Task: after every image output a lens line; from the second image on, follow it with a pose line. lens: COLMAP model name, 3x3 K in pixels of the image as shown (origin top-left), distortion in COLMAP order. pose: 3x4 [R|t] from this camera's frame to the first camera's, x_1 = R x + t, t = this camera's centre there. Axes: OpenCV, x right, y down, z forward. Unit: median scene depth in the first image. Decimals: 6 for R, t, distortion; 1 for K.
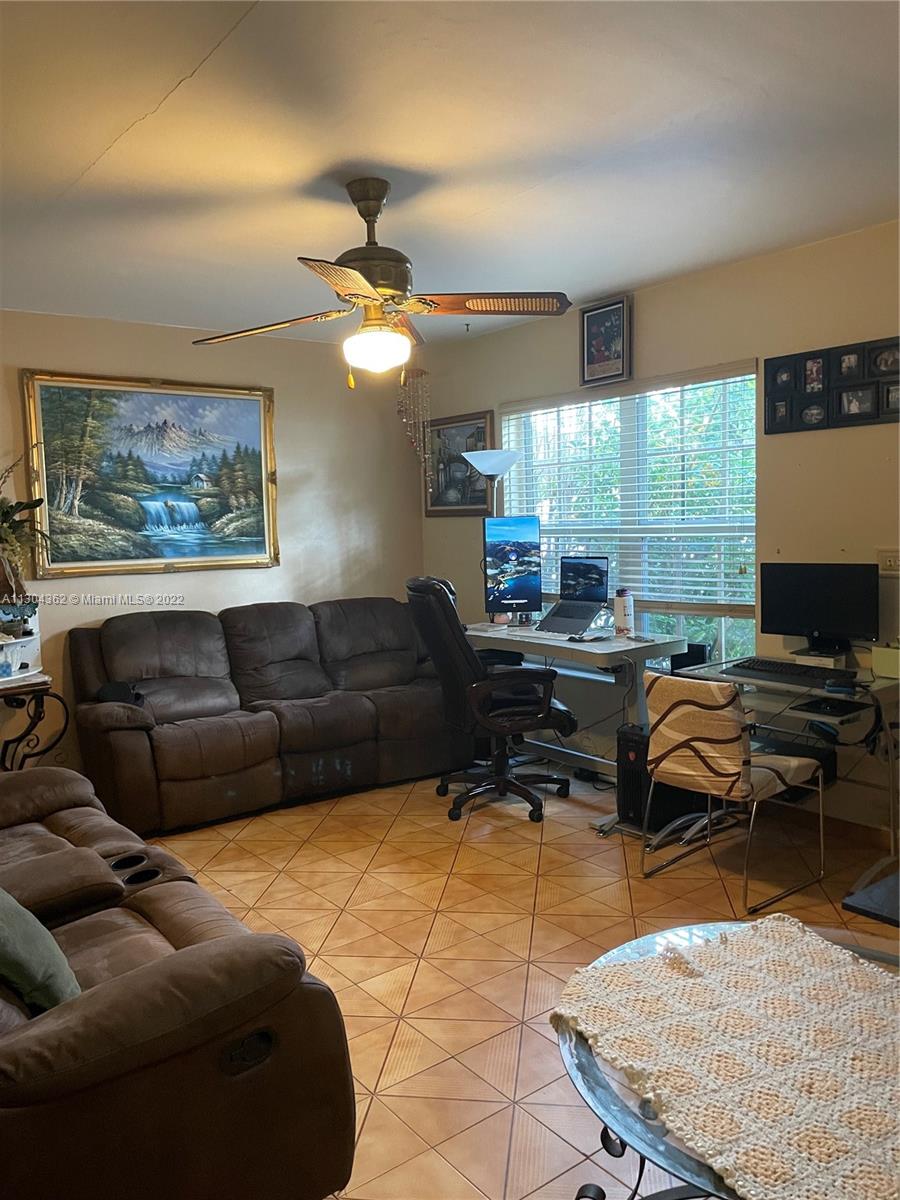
lens RADIAL K [[912.5, 0, 449.9], [0, 912.5, 603.8], [0, 0, 1]] dist [0.051486, -0.035943]
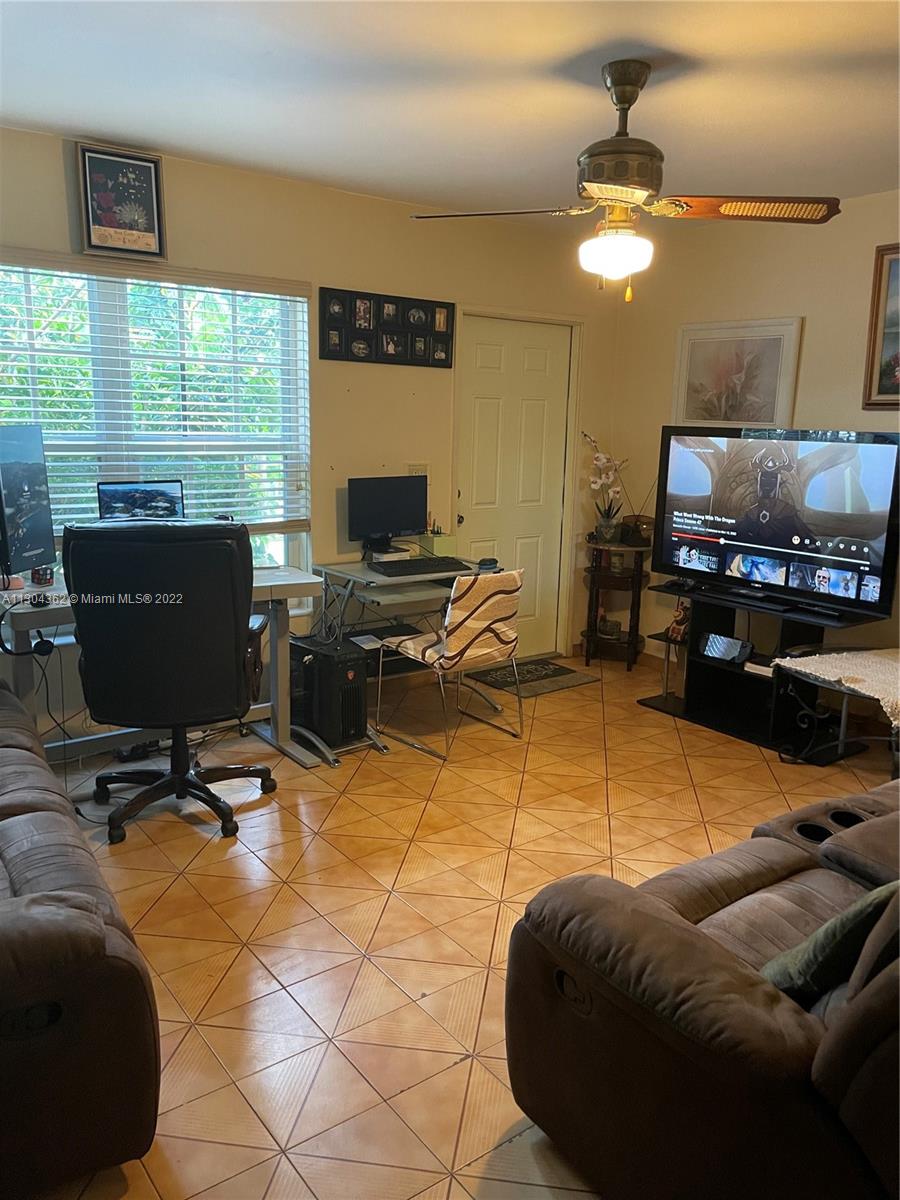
lens RADIAL K [[912.5, 0, 450.3], [0, 912.5, 595.9], [0, 0, 1]] dist [0.051486, -0.035943]
pose [[0.004822, -0.162903, 0.986630, -0.797552], [0.076113, 0.983839, 0.162070, -0.076065], [-0.997088, 0.074314, 0.017143, 0.885939]]
